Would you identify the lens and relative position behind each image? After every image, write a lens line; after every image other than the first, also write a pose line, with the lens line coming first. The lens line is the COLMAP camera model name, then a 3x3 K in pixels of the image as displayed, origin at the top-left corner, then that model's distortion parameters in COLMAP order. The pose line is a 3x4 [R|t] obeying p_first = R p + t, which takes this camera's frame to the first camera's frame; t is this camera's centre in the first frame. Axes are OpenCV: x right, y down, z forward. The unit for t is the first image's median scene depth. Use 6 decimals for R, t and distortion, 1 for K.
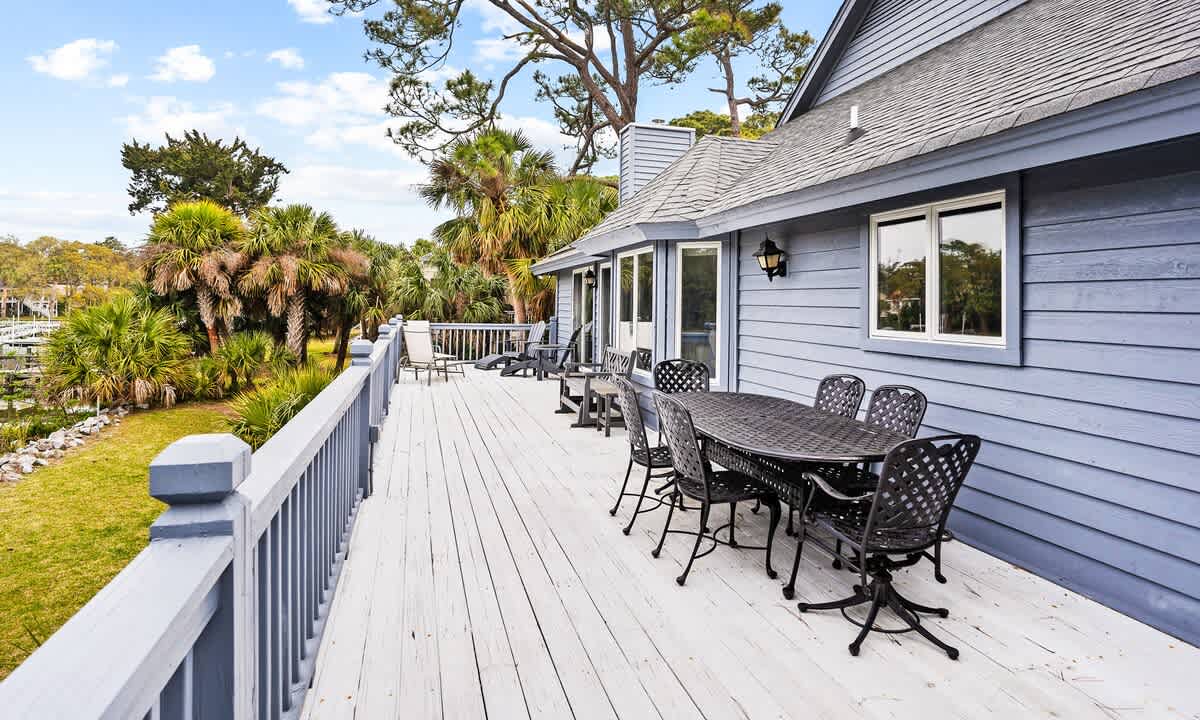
lens RADIAL K [[669.2, 0, 600.7], [0, 669.2, 277.1], [0, 0, 1]] dist [-0.064301, 0.038106]
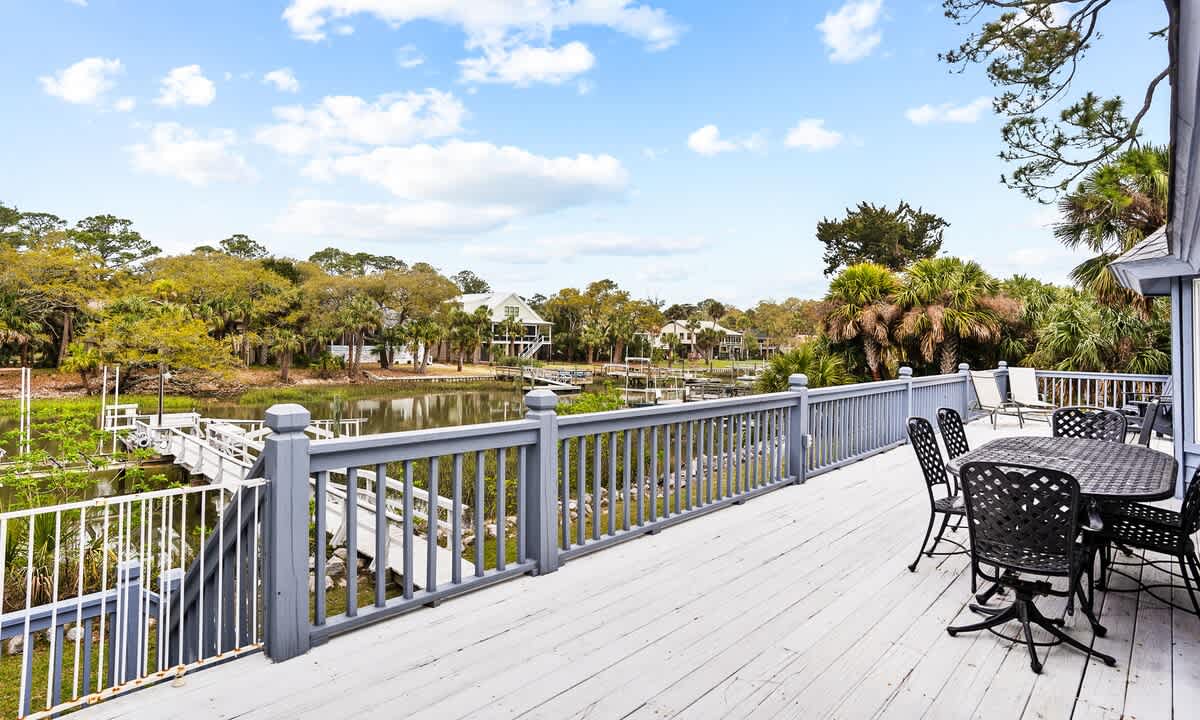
lens RADIAL K [[653.8, 0, 602.9], [0, 653.8, 317.3], [0, 0, 1]] dist [-0.071969, 0.037907]
pose [[0.538369, -0.035254, -0.841971, 0.119029], [0.025285, 0.999350, -0.025676, -0.000110], [0.842330, -0.007466, 0.538911, -0.020269]]
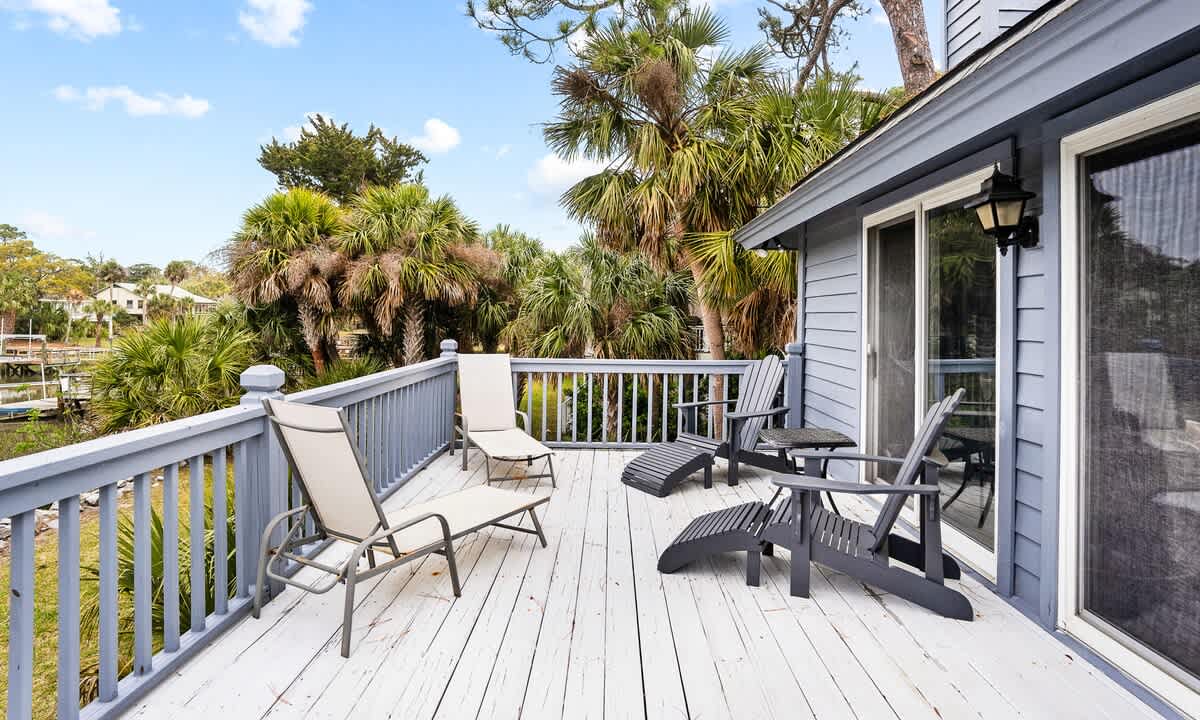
lens RADIAL K [[653.8, 0, 602.9], [0, 653.8, 317.3], [0, 0, 1]] dist [-0.071969, 0.037907]
pose [[0.960667, -0.006540, -0.277625, -0.047734], [0.017766, 0.999122, 0.037940, 0.016356], [0.277133, -0.041380, 0.959940, 0.376234]]
